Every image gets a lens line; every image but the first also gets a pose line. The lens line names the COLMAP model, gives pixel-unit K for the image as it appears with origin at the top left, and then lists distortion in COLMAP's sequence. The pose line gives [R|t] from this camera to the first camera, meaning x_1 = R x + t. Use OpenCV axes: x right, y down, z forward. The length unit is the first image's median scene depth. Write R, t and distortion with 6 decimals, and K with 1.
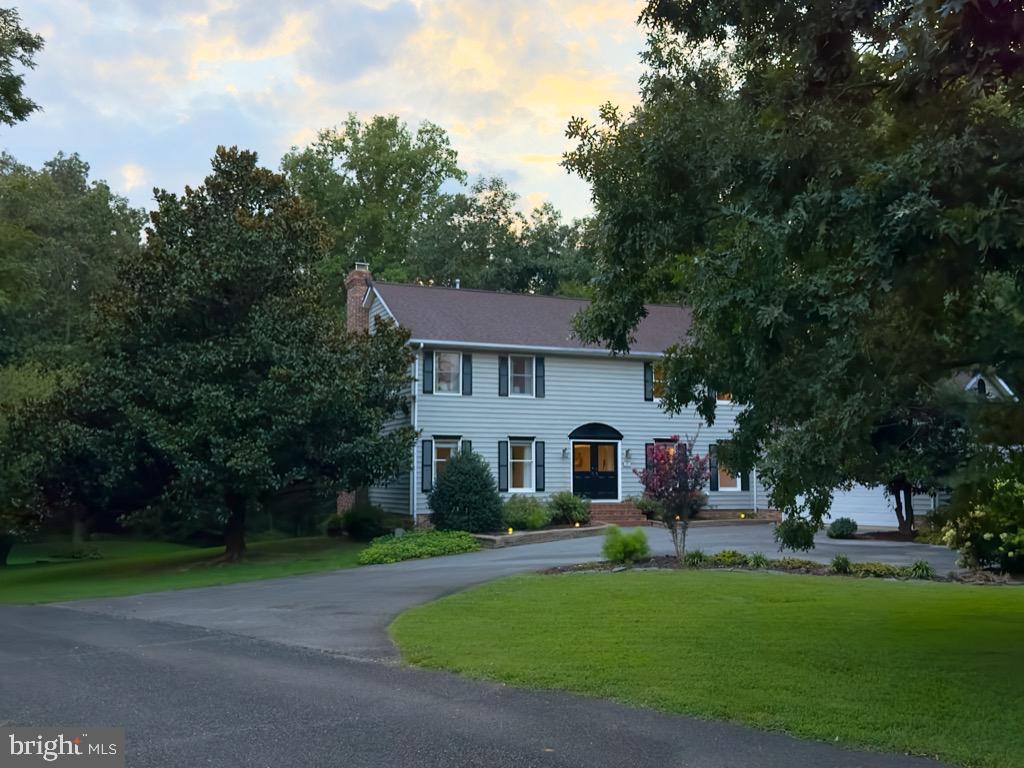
lens RADIAL K [[1030.8, 0, 512.0], [0, 1030.8, 384.0], [0, 0, 1]] dist [0.110403, -0.006137]
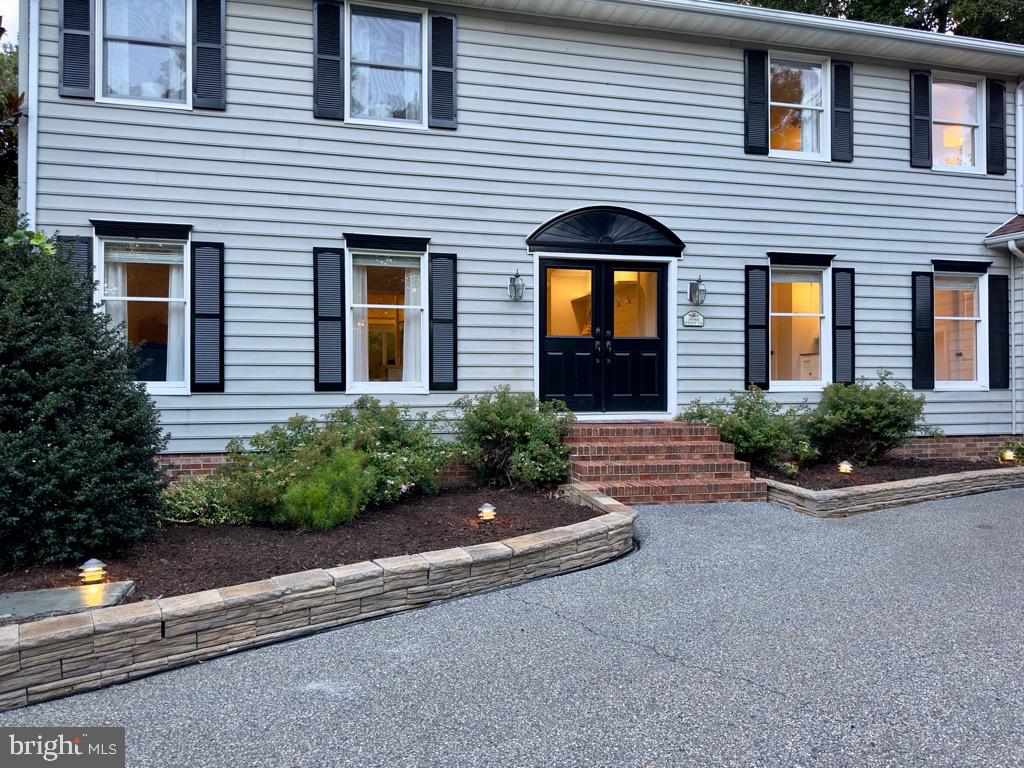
lens RADIAL K [[723.8, 0, 505.8], [0, 723.8, 380.7], [0, 0, 1]] dist [0.100472, -0.140420]
pose [[0.986403, -0.000350, -0.164341, 0.091424], [0.014635, 0.996212, 0.085715, 0.079422], [0.163689, -0.086954, 0.982672, 0.756812]]
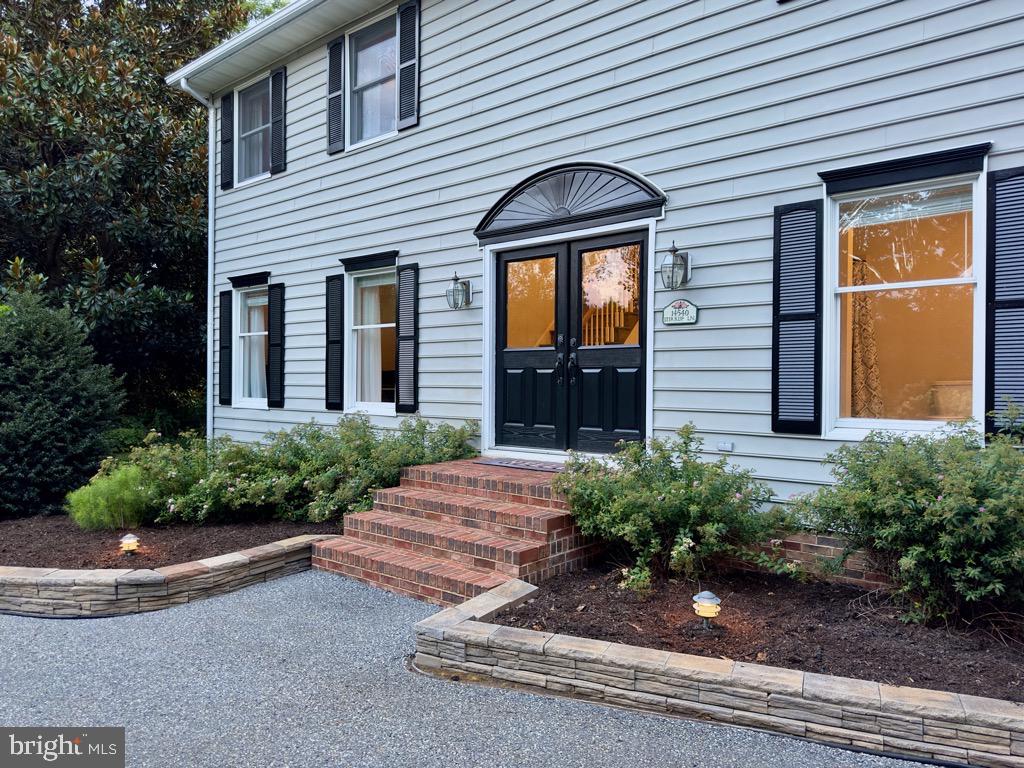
lens RADIAL K [[723.8, 0, 505.8], [0, 723.8, 380.7], [0, 0, 1]] dist [0.100472, -0.140420]
pose [[0.431480, 0.005358, -0.902107, 0.254432], [0.081386, 0.995673, 0.044840, 0.085905], [0.898444, -0.092767, 0.429177, 0.932627]]
